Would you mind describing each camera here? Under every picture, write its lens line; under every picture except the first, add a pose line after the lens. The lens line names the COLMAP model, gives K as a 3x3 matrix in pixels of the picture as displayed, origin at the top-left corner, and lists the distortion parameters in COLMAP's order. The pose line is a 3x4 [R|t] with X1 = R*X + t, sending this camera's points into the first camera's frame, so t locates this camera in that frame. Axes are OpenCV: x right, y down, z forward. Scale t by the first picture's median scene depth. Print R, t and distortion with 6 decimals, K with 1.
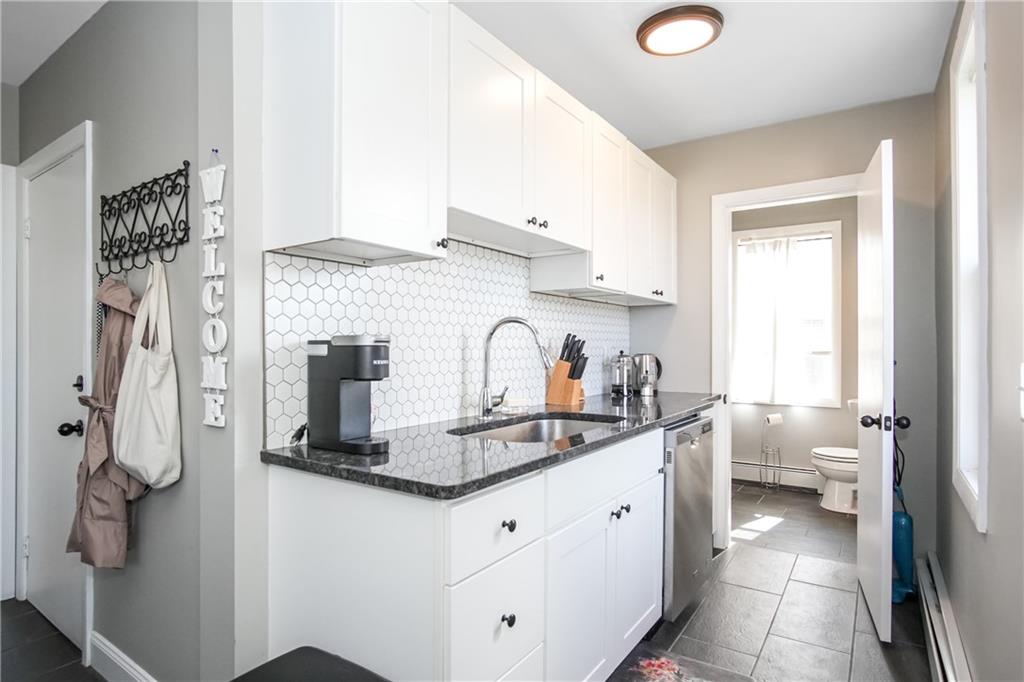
lens RADIAL K [[546.9, 0, 494.7], [0, 546.9, 353.0], [0, 0, 1]] dist [-0.007295, 0.000301]
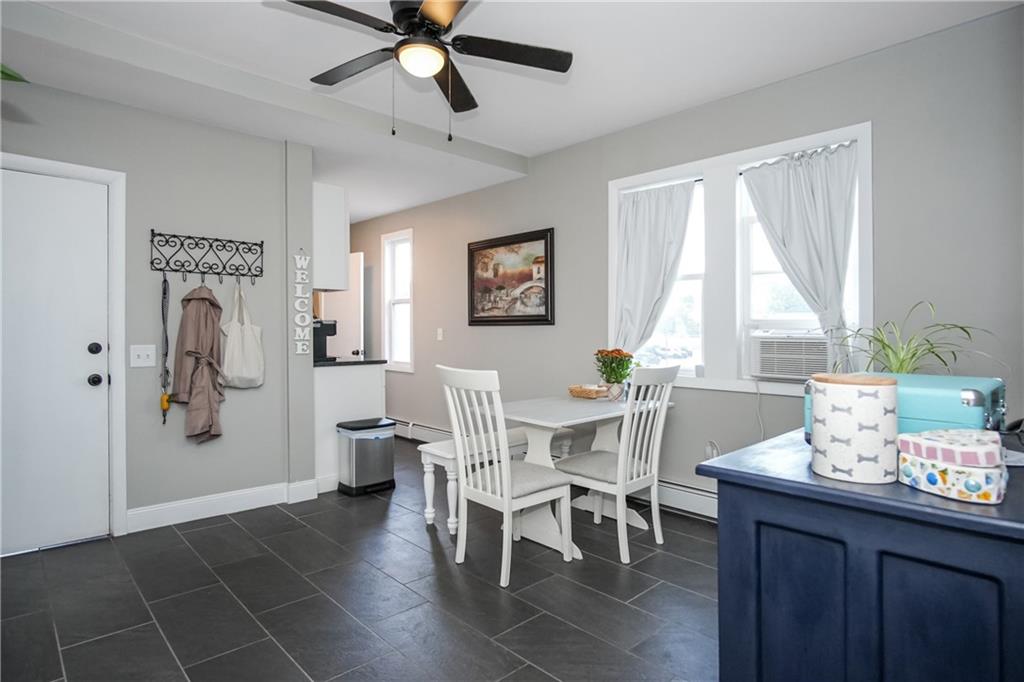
lens RADIAL K [[556.9, 0, 506.7], [0, 556.9, 341.2], [0, 0, 1]] dist [-0.003326, -0.000065]
pose [[0.196537, -0.024024, 0.980202, -1.926669], [0.005949, 0.999711, 0.023310, 0.010727], [-0.980478, 0.001250, 0.196623, -0.323792]]
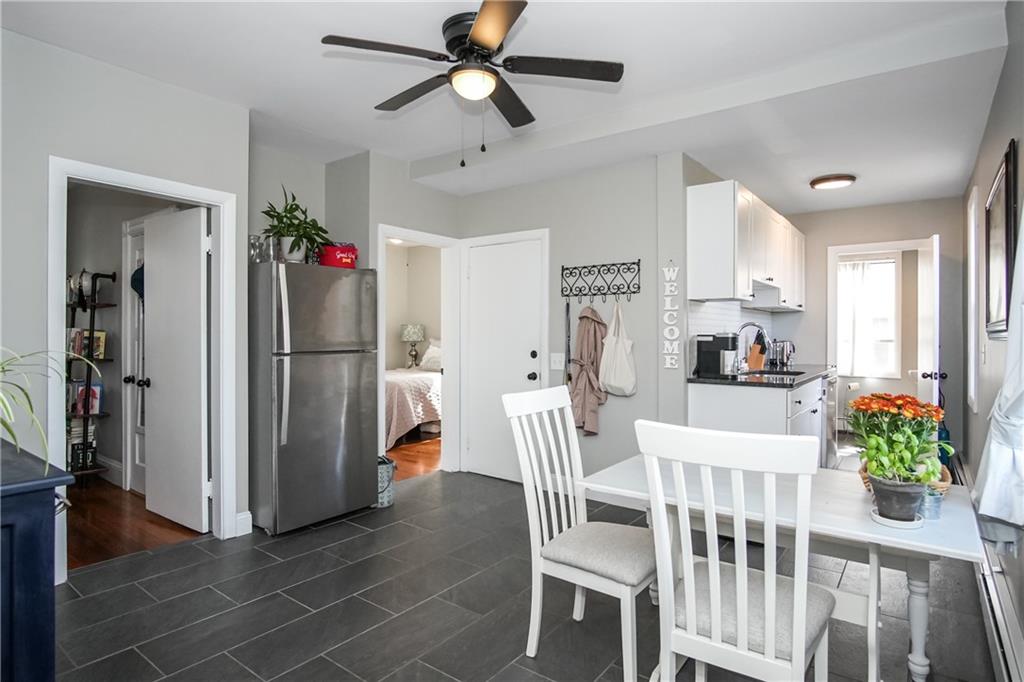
lens RADIAL K [[556.9, 0, 506.7], [0, 556.9, 341.2], [0, 0, 1]] dist [-0.003326, -0.000065]
pose [[0.999672, 0.004908, -0.025117, -0.794803], [-0.004856, 0.999986, 0.002123, 0.004090], [0.025127, -0.002000, 0.999682, -1.068563]]
